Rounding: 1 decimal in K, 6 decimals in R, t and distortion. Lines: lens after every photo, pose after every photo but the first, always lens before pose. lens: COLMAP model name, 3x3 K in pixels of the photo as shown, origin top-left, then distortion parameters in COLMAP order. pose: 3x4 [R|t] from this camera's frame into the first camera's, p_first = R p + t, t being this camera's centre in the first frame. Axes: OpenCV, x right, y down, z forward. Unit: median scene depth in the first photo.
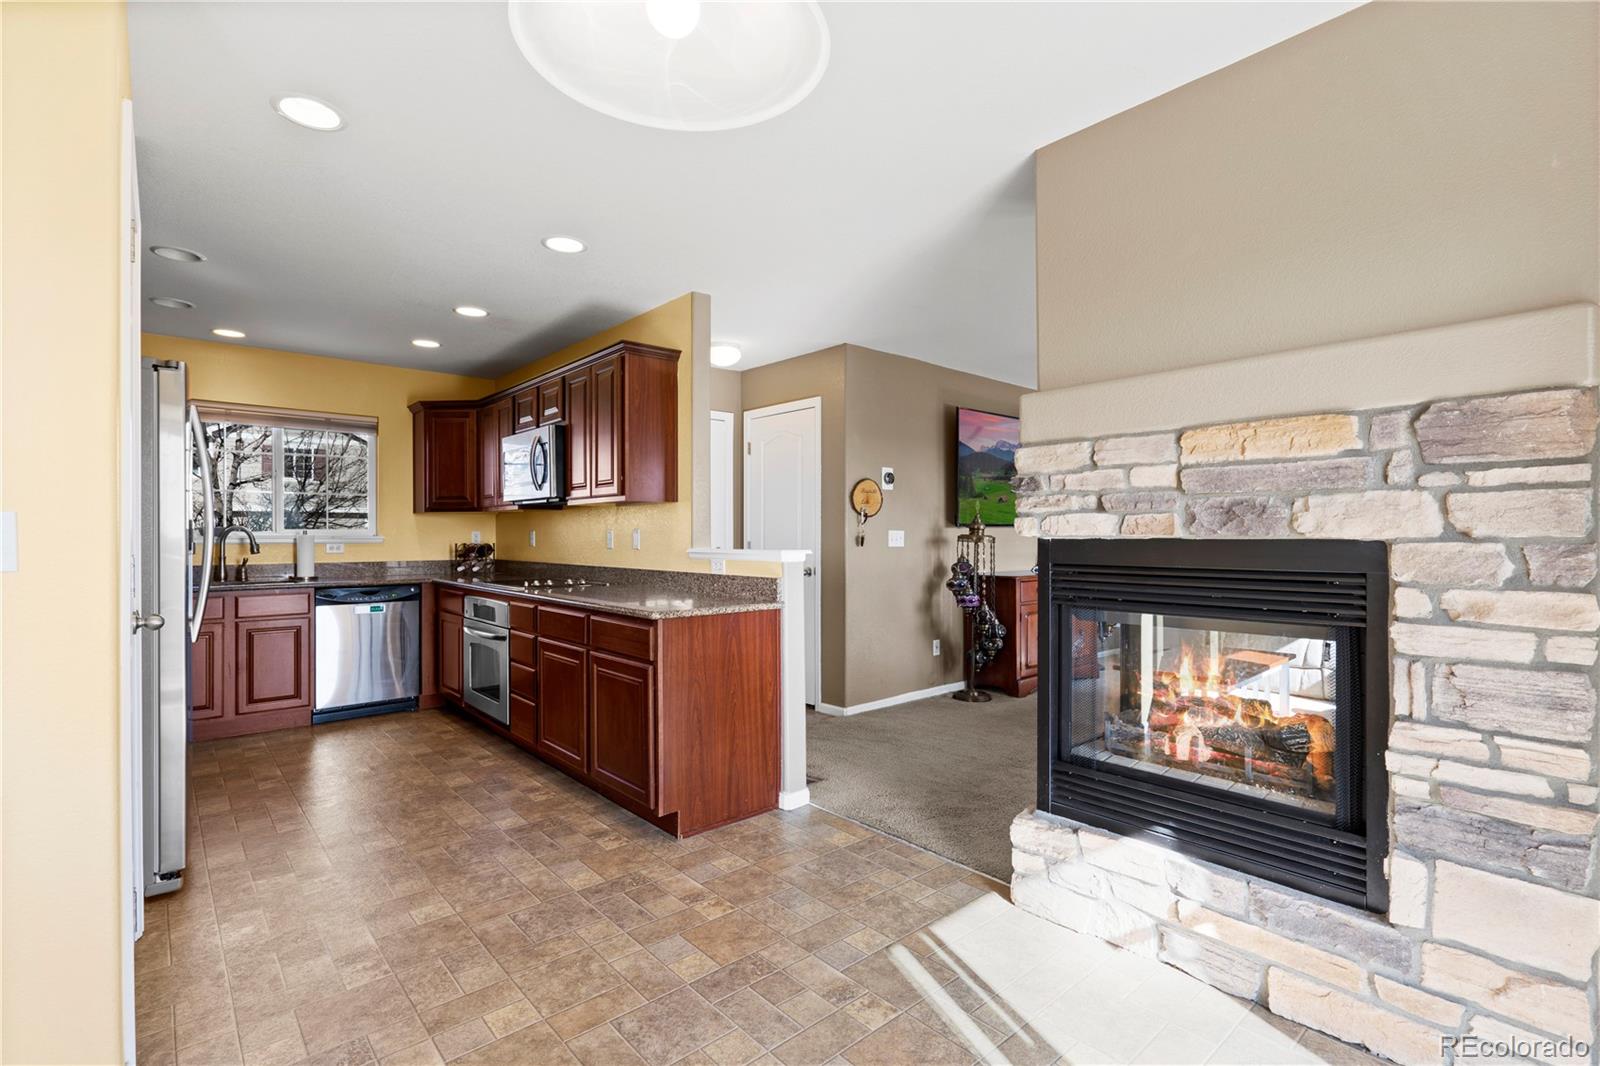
lens RADIAL K [[731.5, 0, 801.7], [0, 731.5, 535.8], [0, 0, 1]] dist [-0.004135, 0.001886]
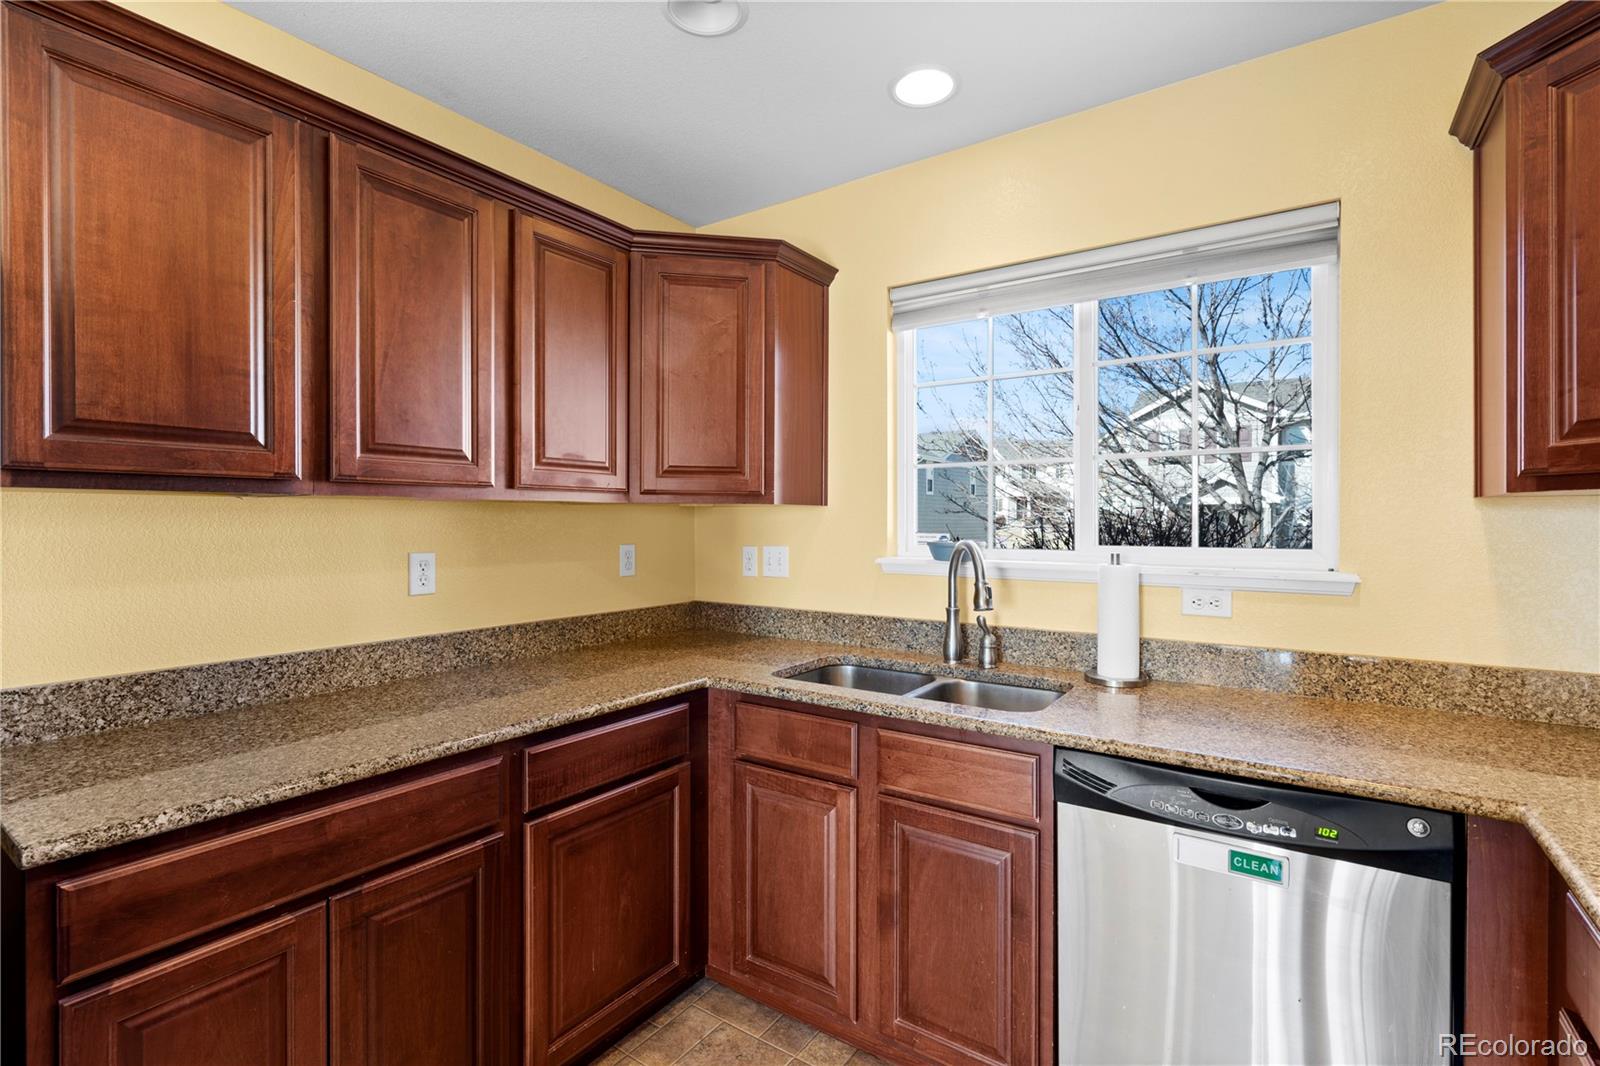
lens RADIAL K [[731.5, 0, 799.5], [0, 731.5, 524.5], [0, 0, 1]] dist [-0.004135, 0.001886]
pose [[0.245454, 0.006181, -0.969388, -0.353311], [-0.001022, 0.999981, 0.006117, -0.023878], [0.969408, -0.000511, 0.245456, 0.745938]]
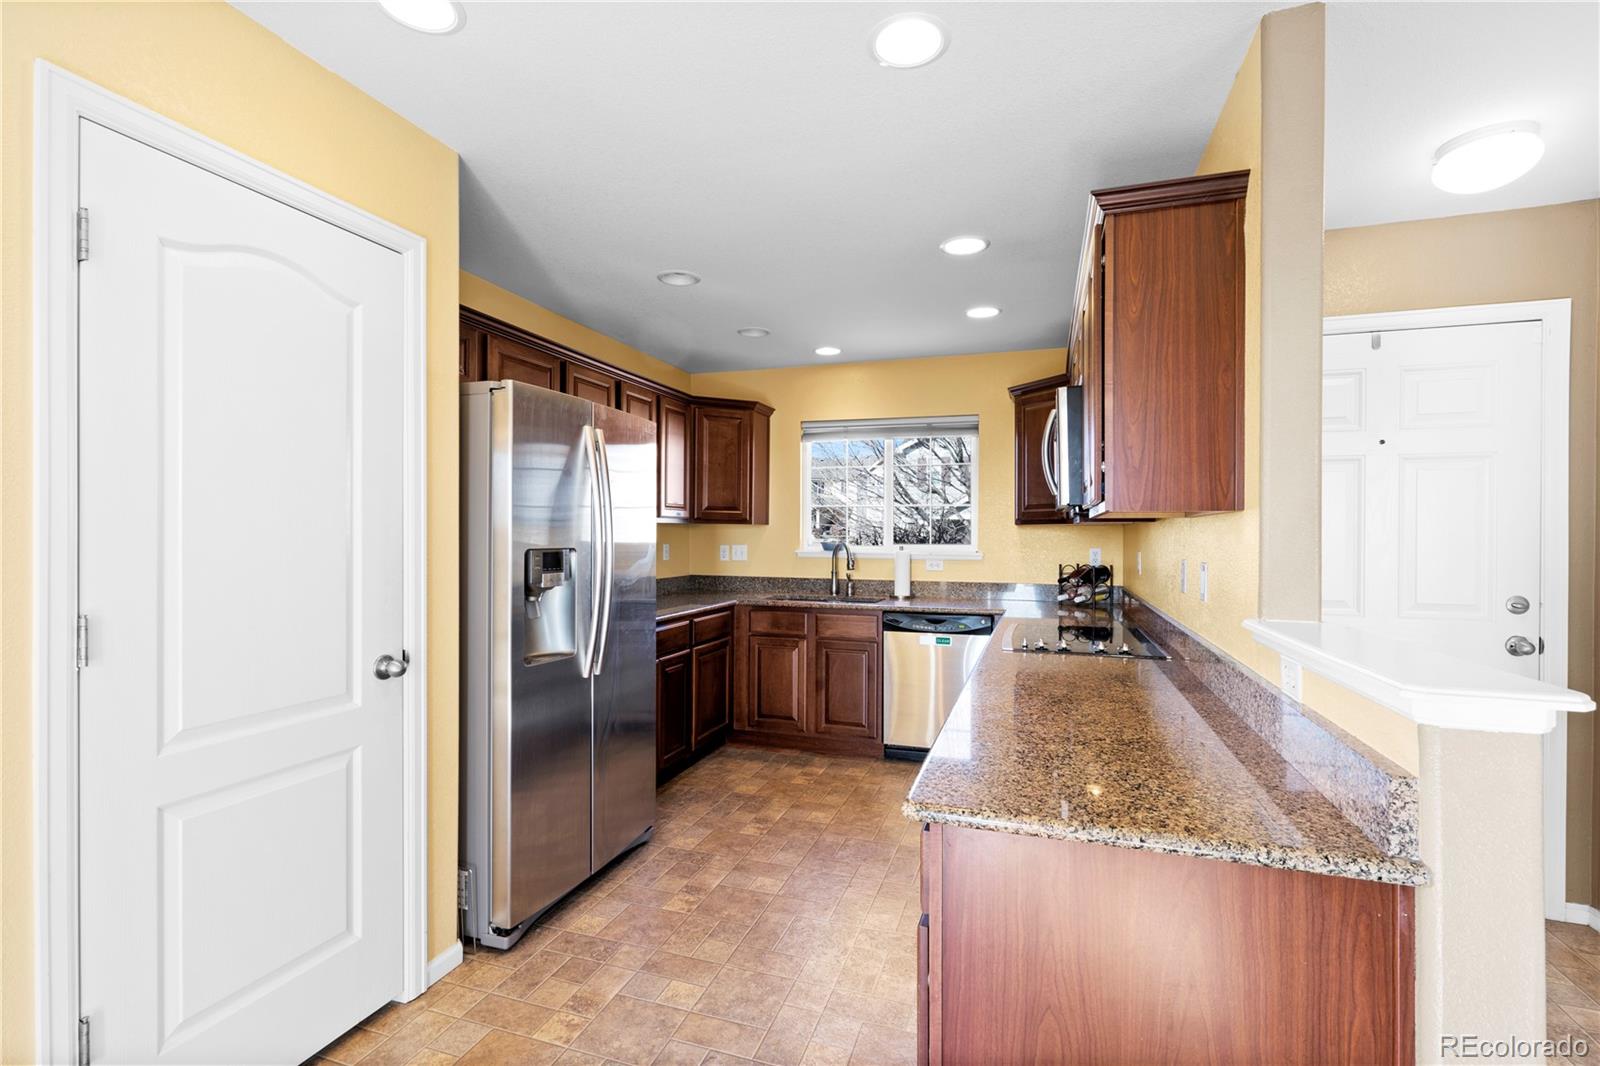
lens RADIAL K [[731.5, 0, 802.6], [0, 731.5, 534.6], [0, 0, 1]] dist [-0.004135, 0.001886]
pose [[0.509769, 0.006662, -0.860285, 0.060976], [-0.006479, 0.999971, 0.003905, -0.024526], [0.860287, 0.003583, 0.509798, 0.411190]]
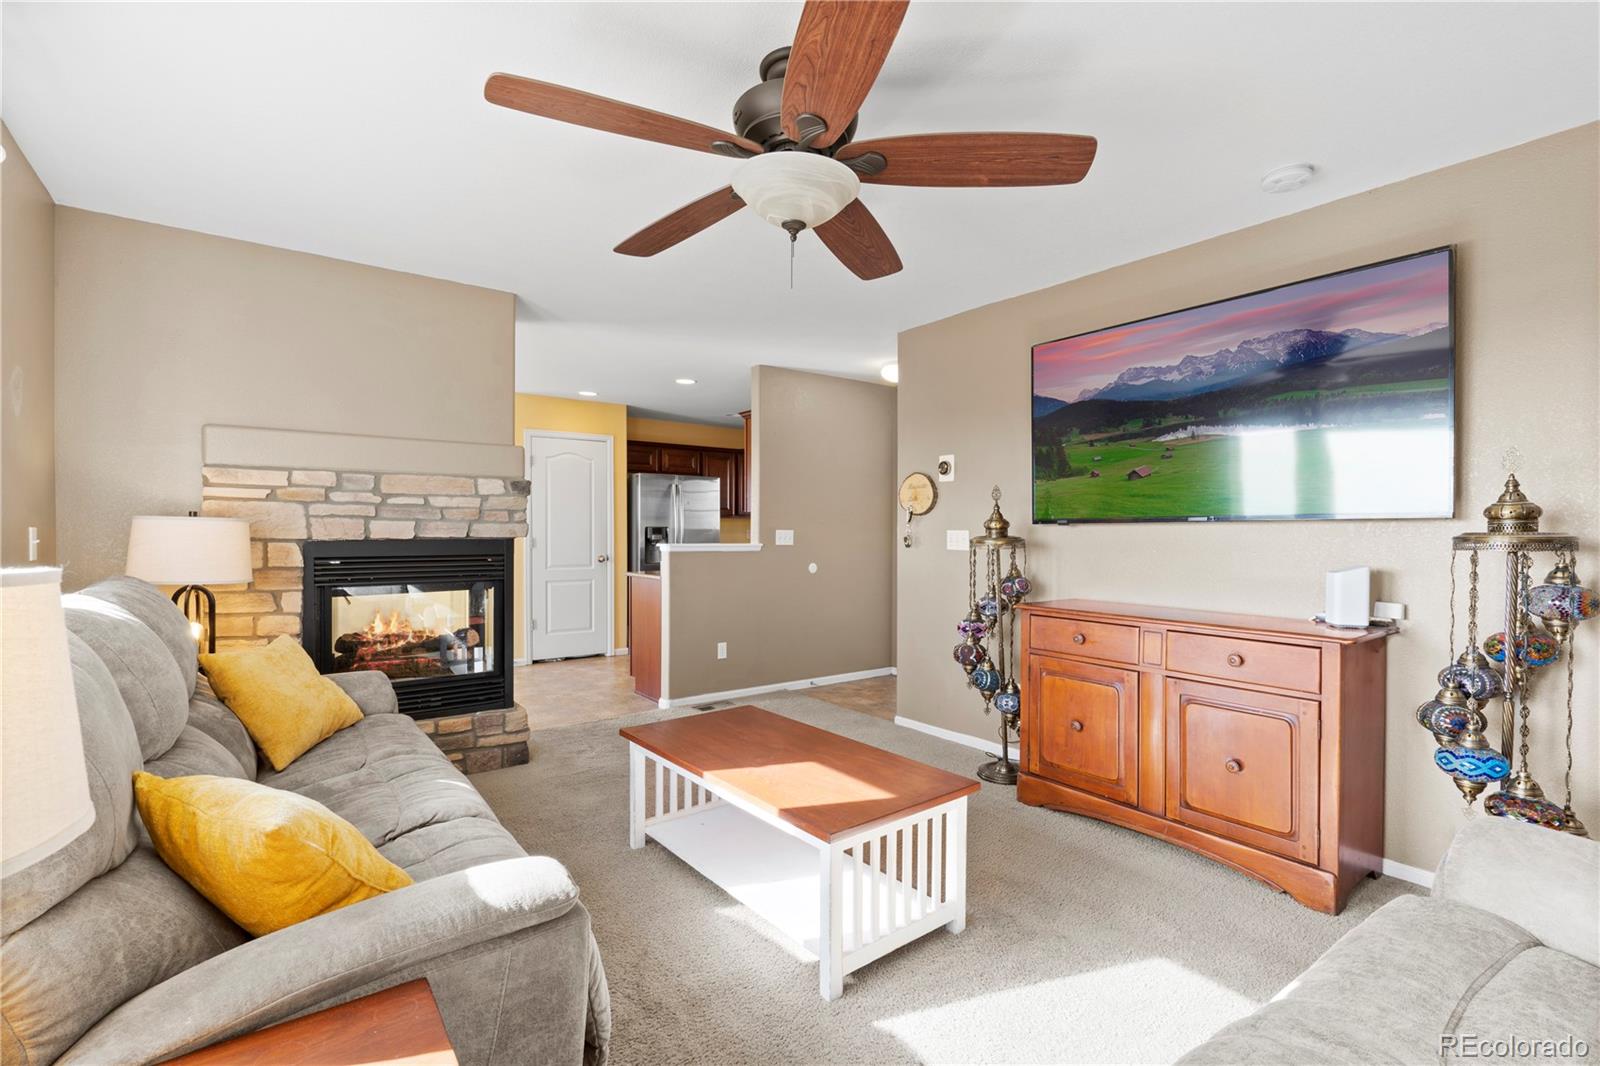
lens RADIAL K [[731.5, 0, 807.3], [0, 731.5, 532.6], [0, 0, 1]] dist [-0.004135, 0.001886]
pose [[-0.066312, 0.001346, -0.997798, 0.973956], [-0.005222, 0.999985, 0.001696, -0.005035], [0.997785, 0.005323, -0.066304, 0.903264]]
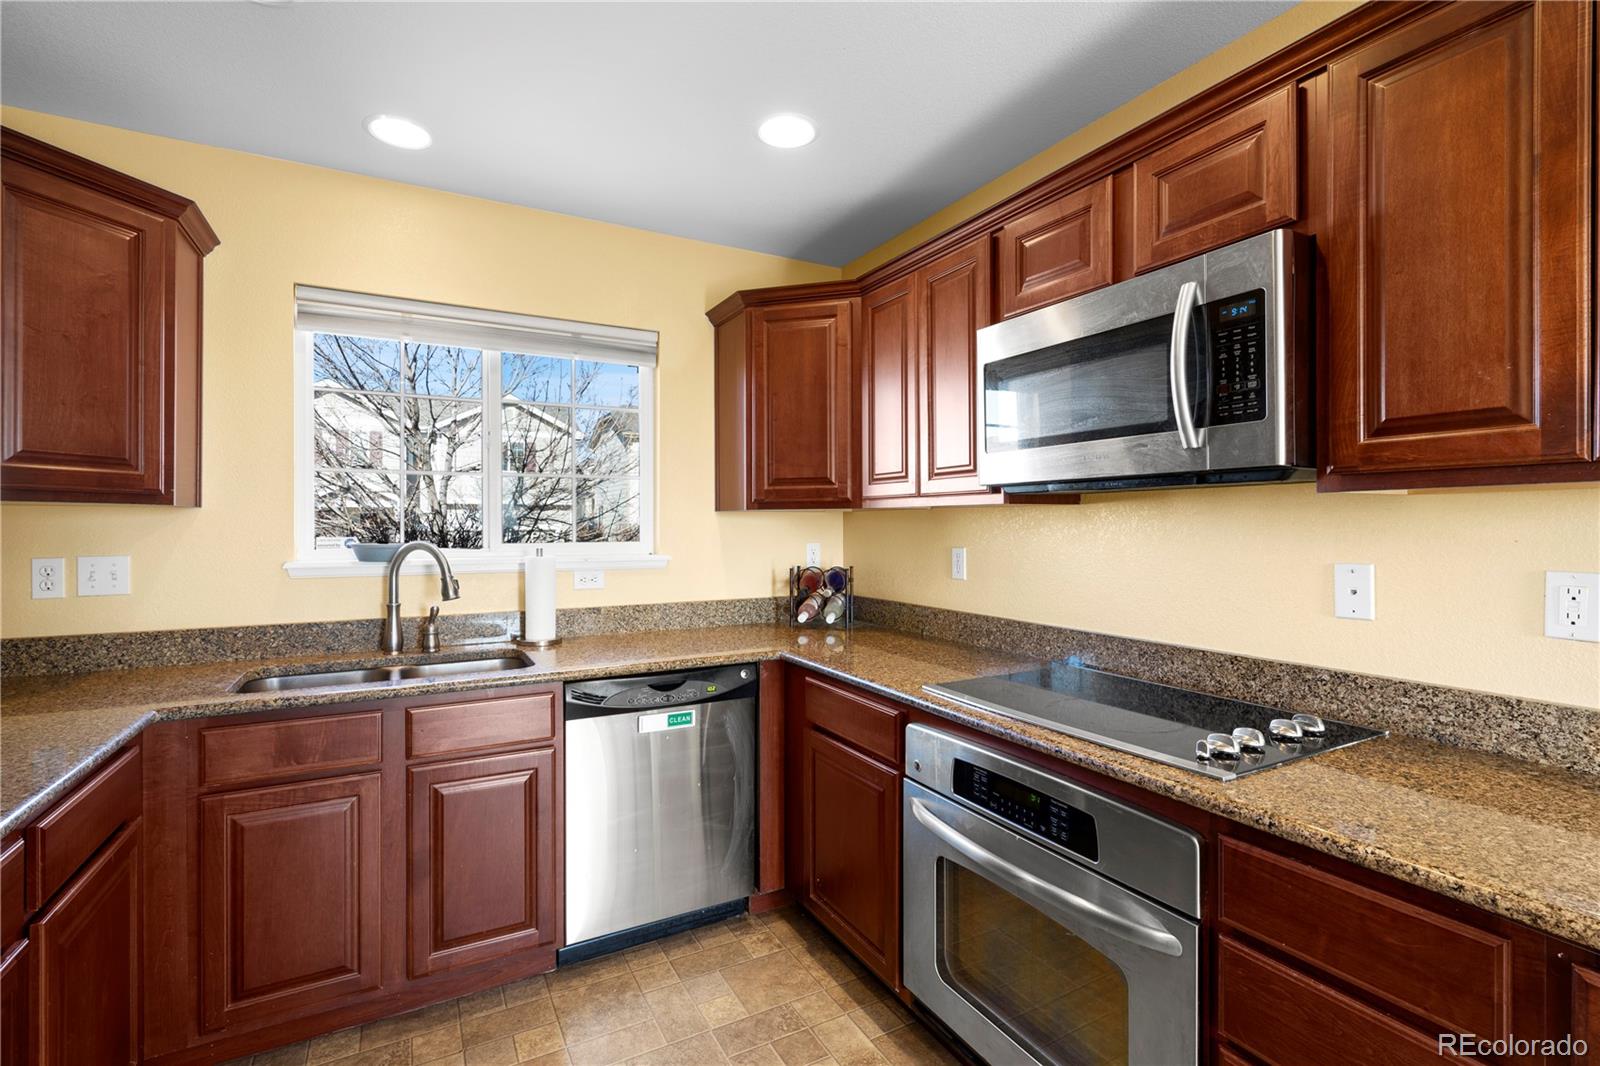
lens RADIAL K [[731.5, 0, 801.7], [0, 731.5, 526.1], [0, 0, 1]] dist [-0.004135, 0.001886]
pose [[0.974726, 0.000413, -0.223403, -0.387069], [0.000144, 0.999997, 0.002478, -0.023315], [0.223403, -0.002448, 0.974723, 0.542468]]
